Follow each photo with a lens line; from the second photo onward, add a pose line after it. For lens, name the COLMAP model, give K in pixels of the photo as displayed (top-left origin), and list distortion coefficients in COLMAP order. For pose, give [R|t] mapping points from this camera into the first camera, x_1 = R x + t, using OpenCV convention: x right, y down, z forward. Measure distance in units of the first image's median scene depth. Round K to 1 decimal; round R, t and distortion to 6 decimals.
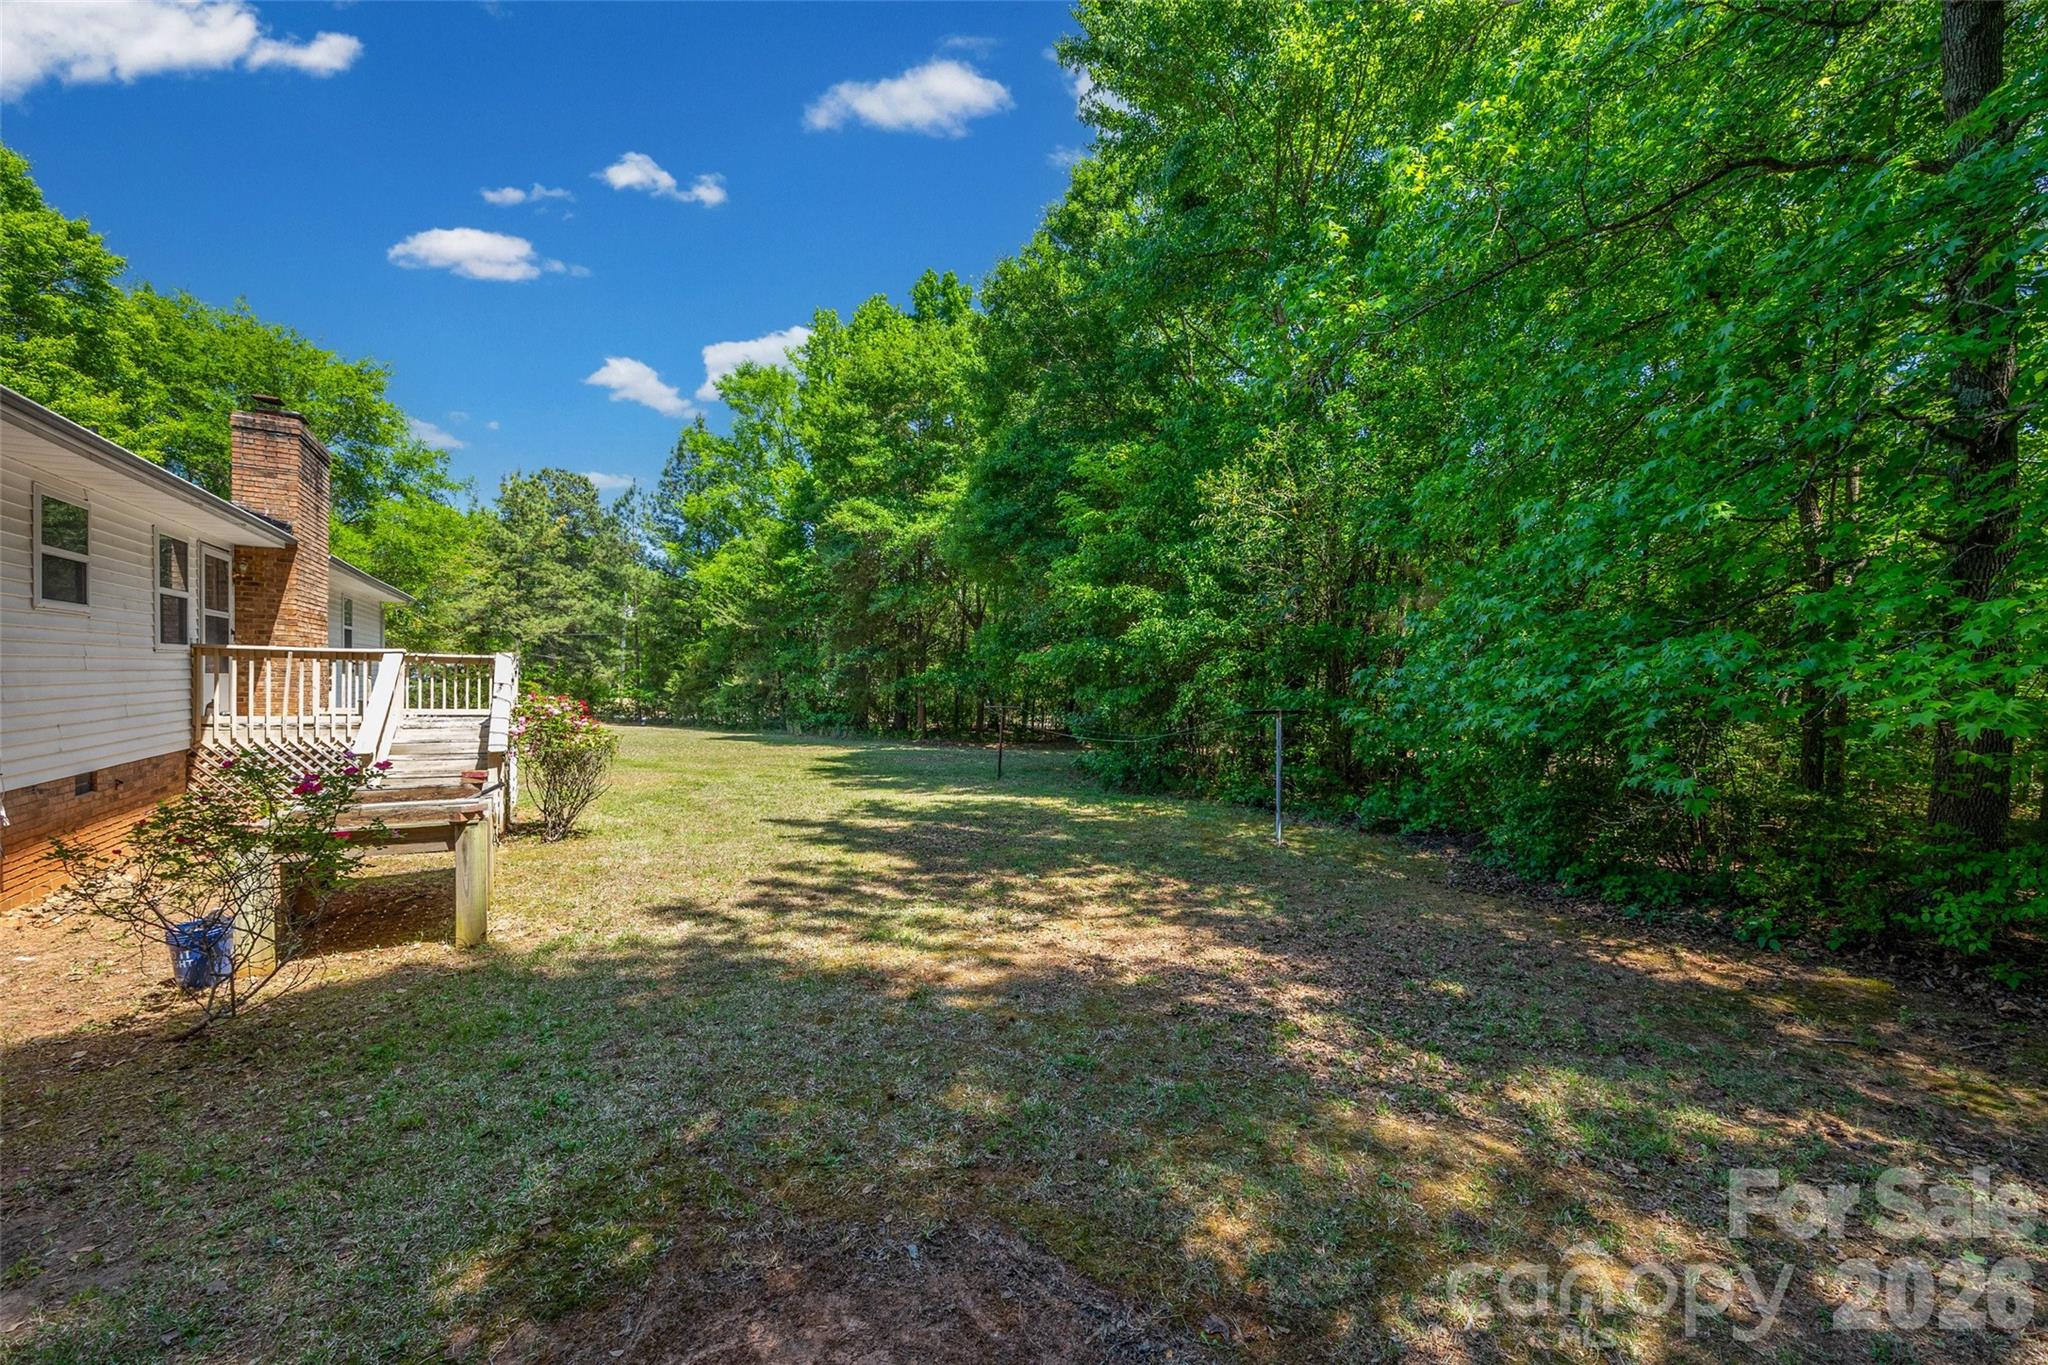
lens RADIAL K [[800.1, 0, 1031.2], [0, 800.1, 722.6], [0, 0, 1]] dist [0.000323, 0.000295]
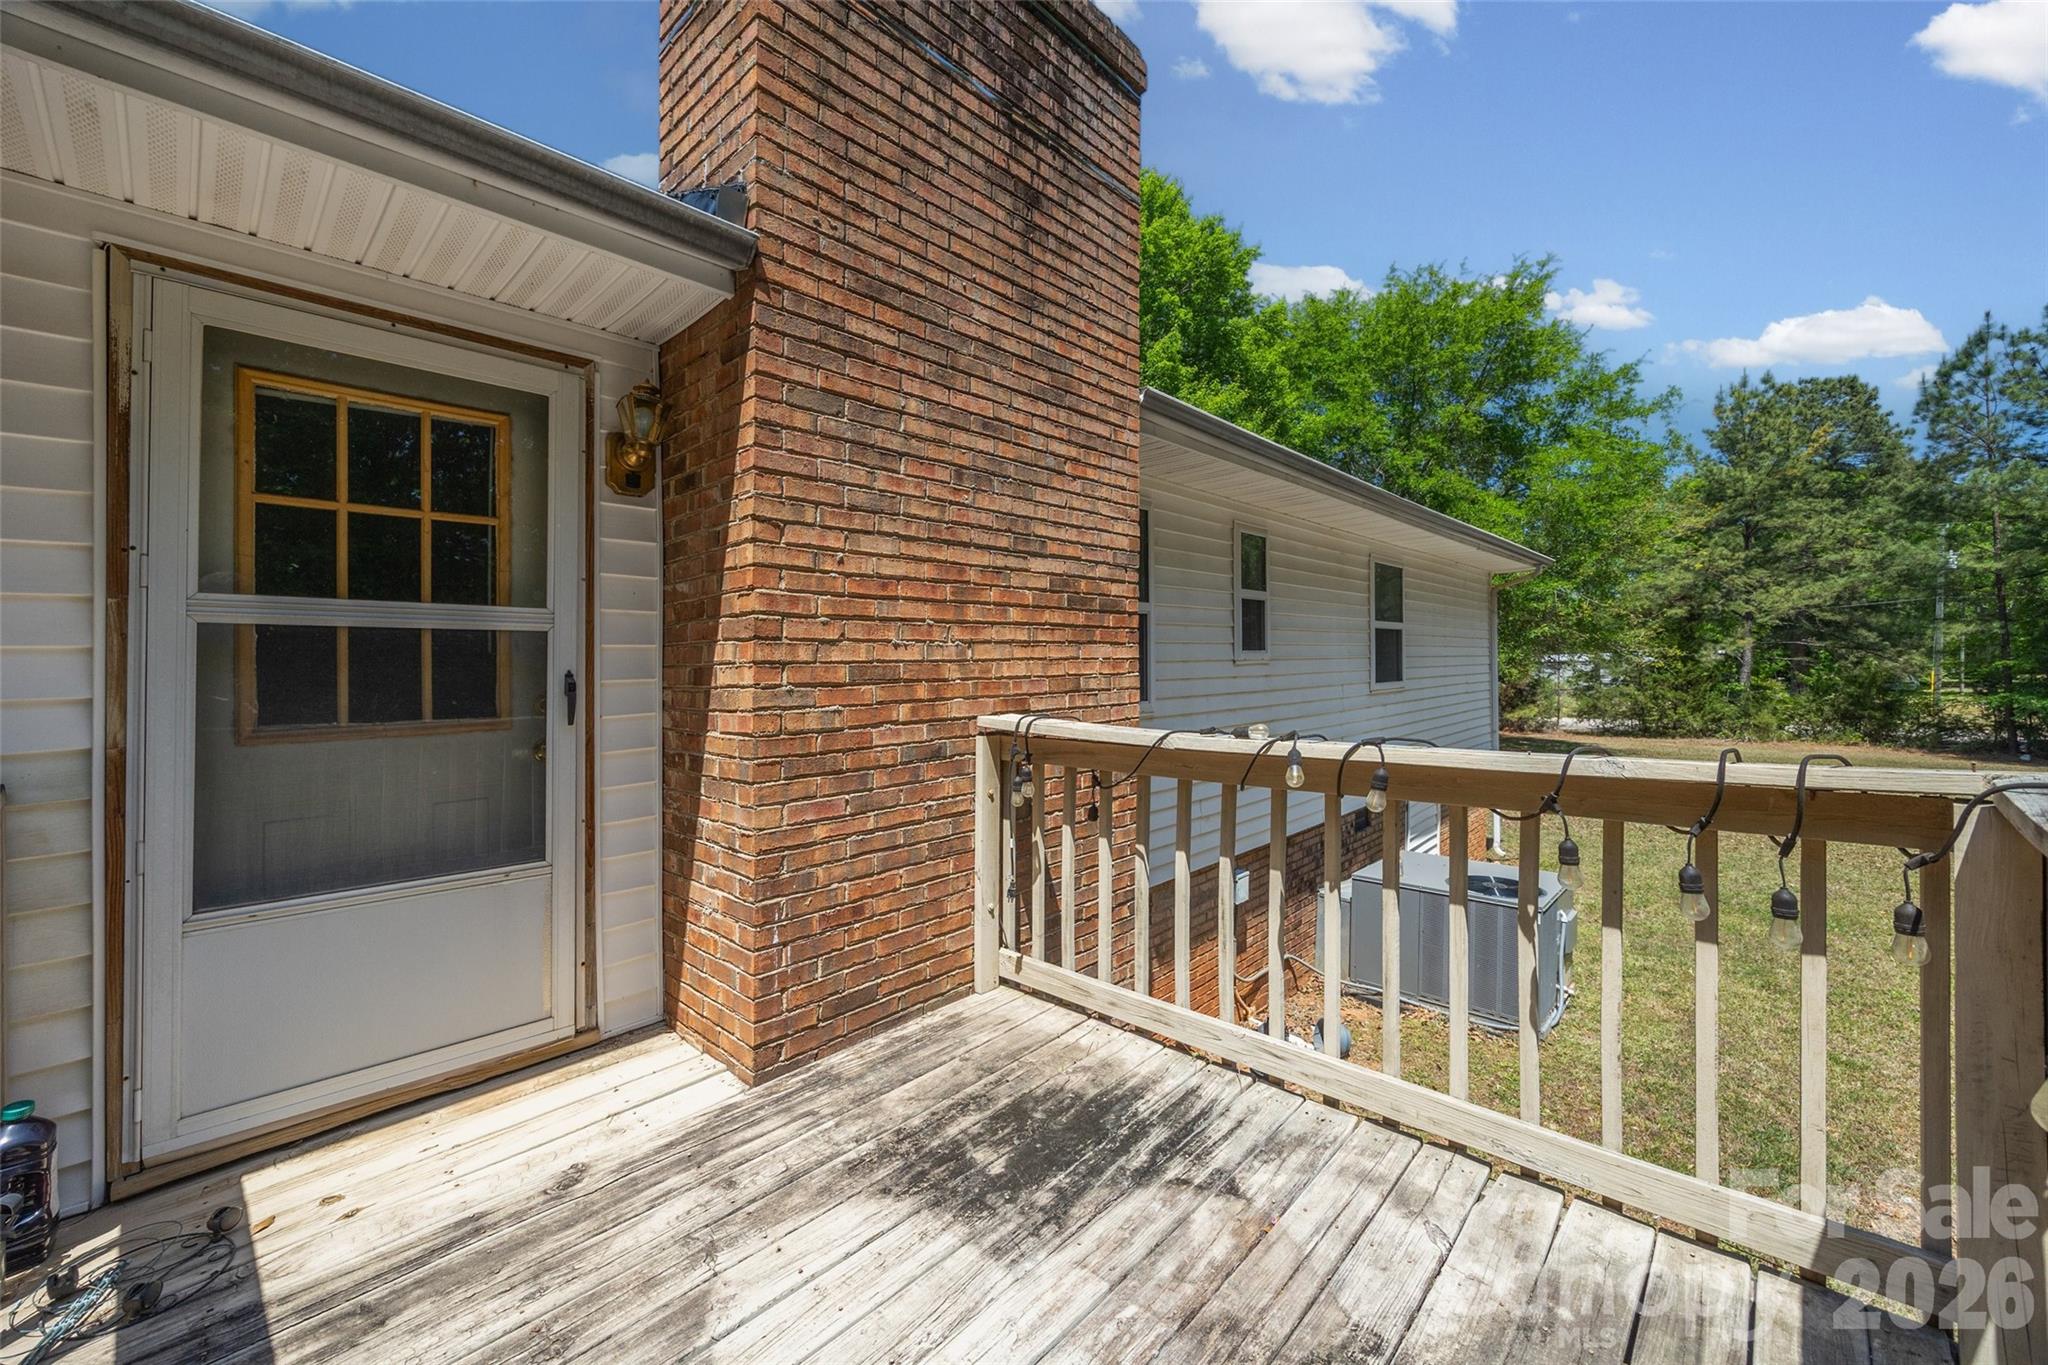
lens RADIAL K [[800.1, 0, 980.0], [0, 800.1, 662.1], [0, 0, 1]] dist [0.000323, 0.000295]
pose [[0.242386, -0.040845, -0.969320, -0.611922], [-0.023710, 0.998566, -0.048006, -0.091870], [0.969890, 0.034618, 0.241070, 0.879753]]
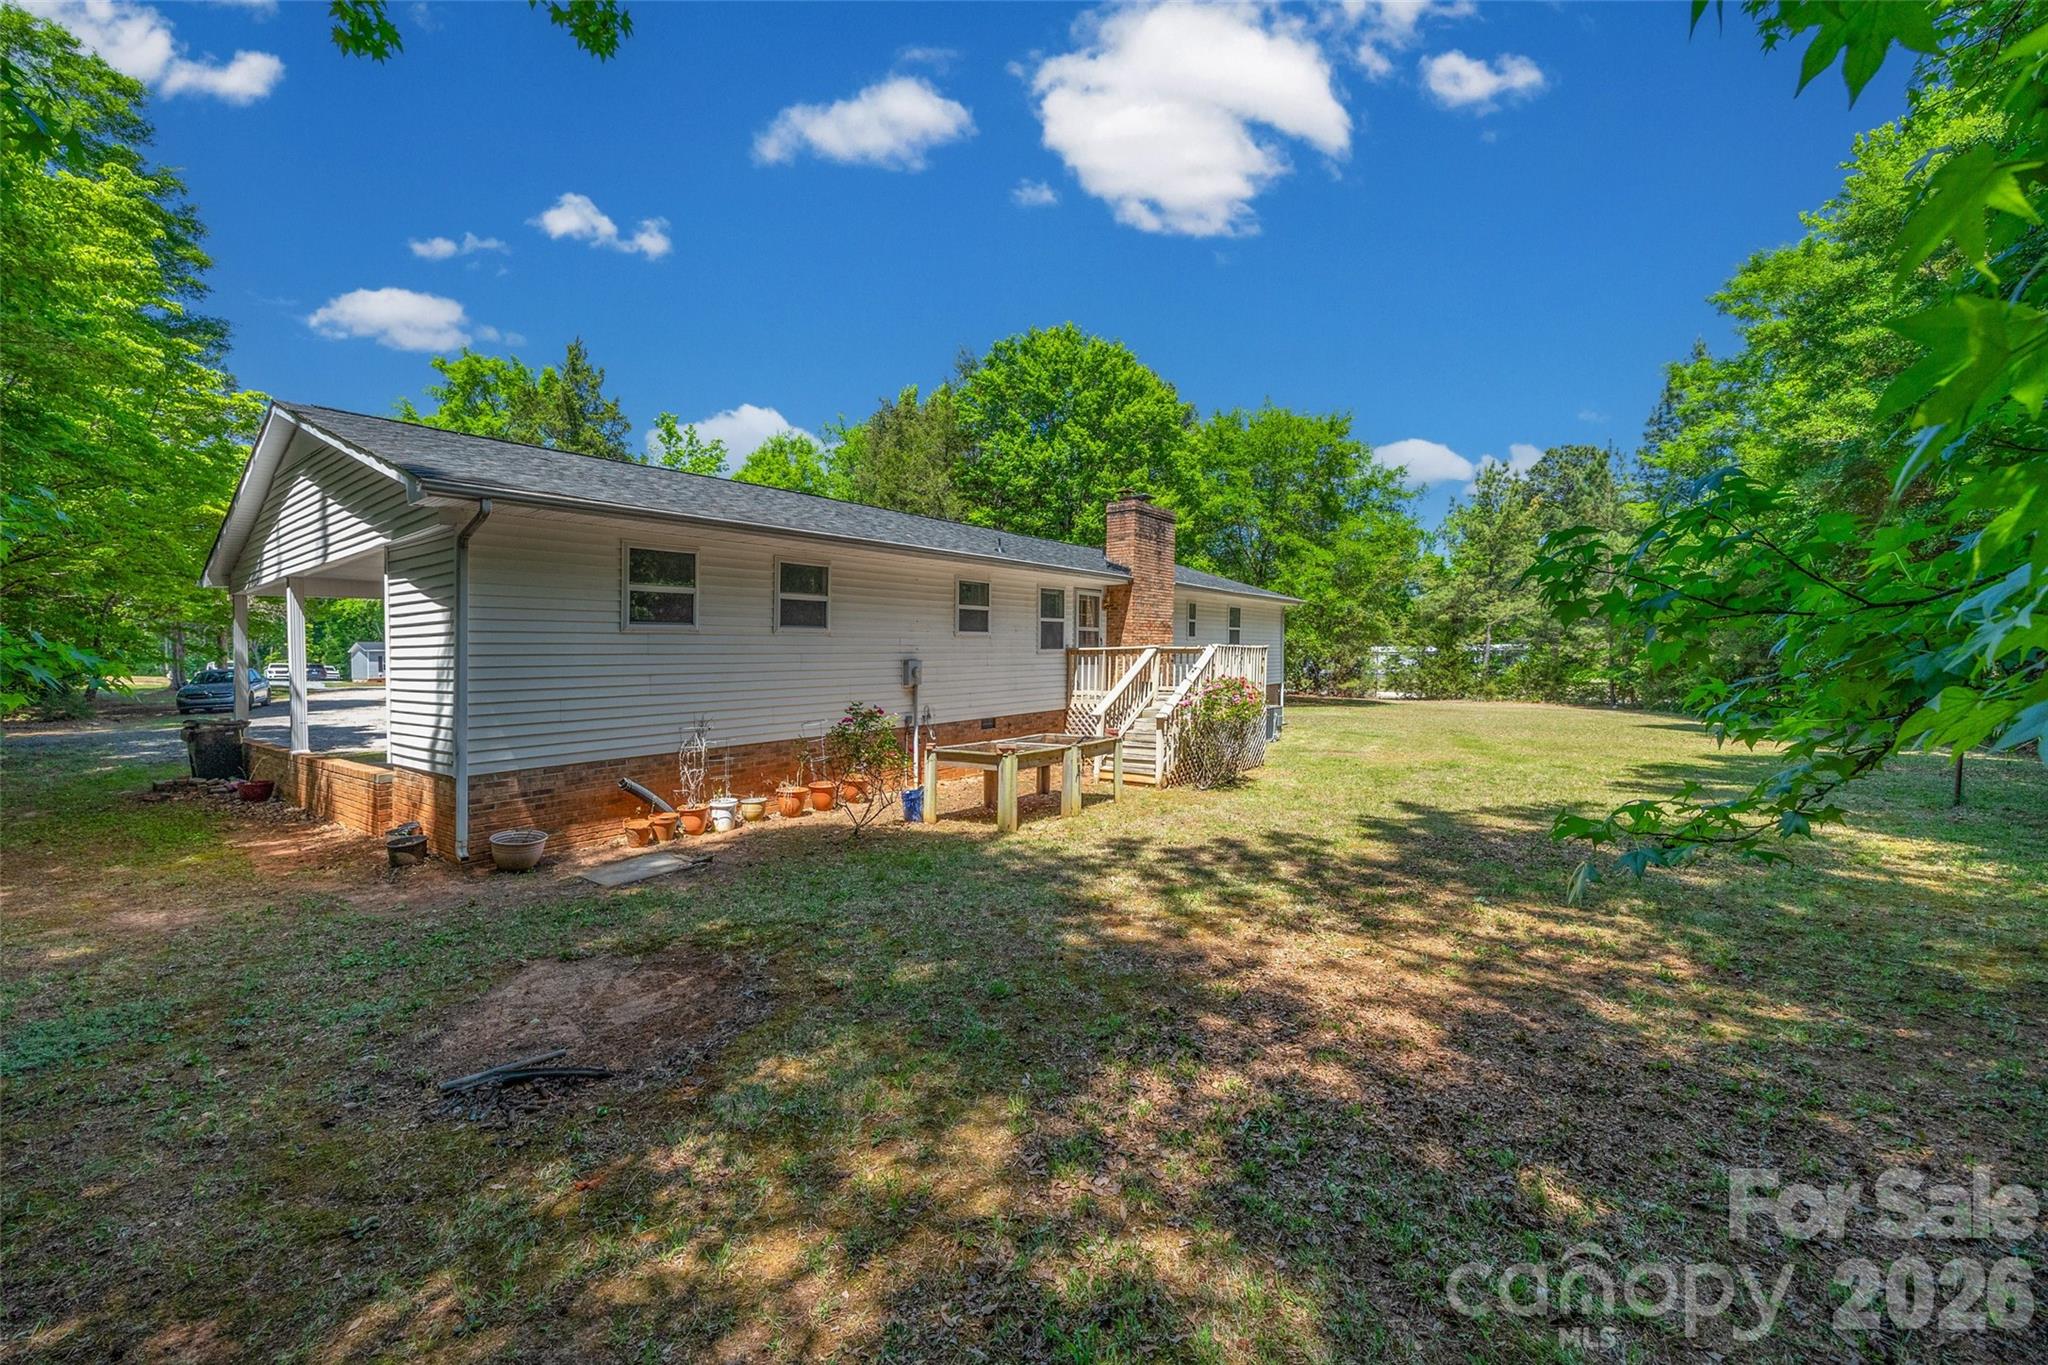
lens RADIAL K [[800.1, 0, 1028.1], [0, 800.1, 675.2], [0, 0, 1]] dist [0.000323, 0.000295]
pose [[0.392372, -0.010629, -0.919745, 0.366577], [-0.023778, 0.999482, -0.021695, -0.000882], [0.919499, 0.030382, 0.391916, 0.185431]]
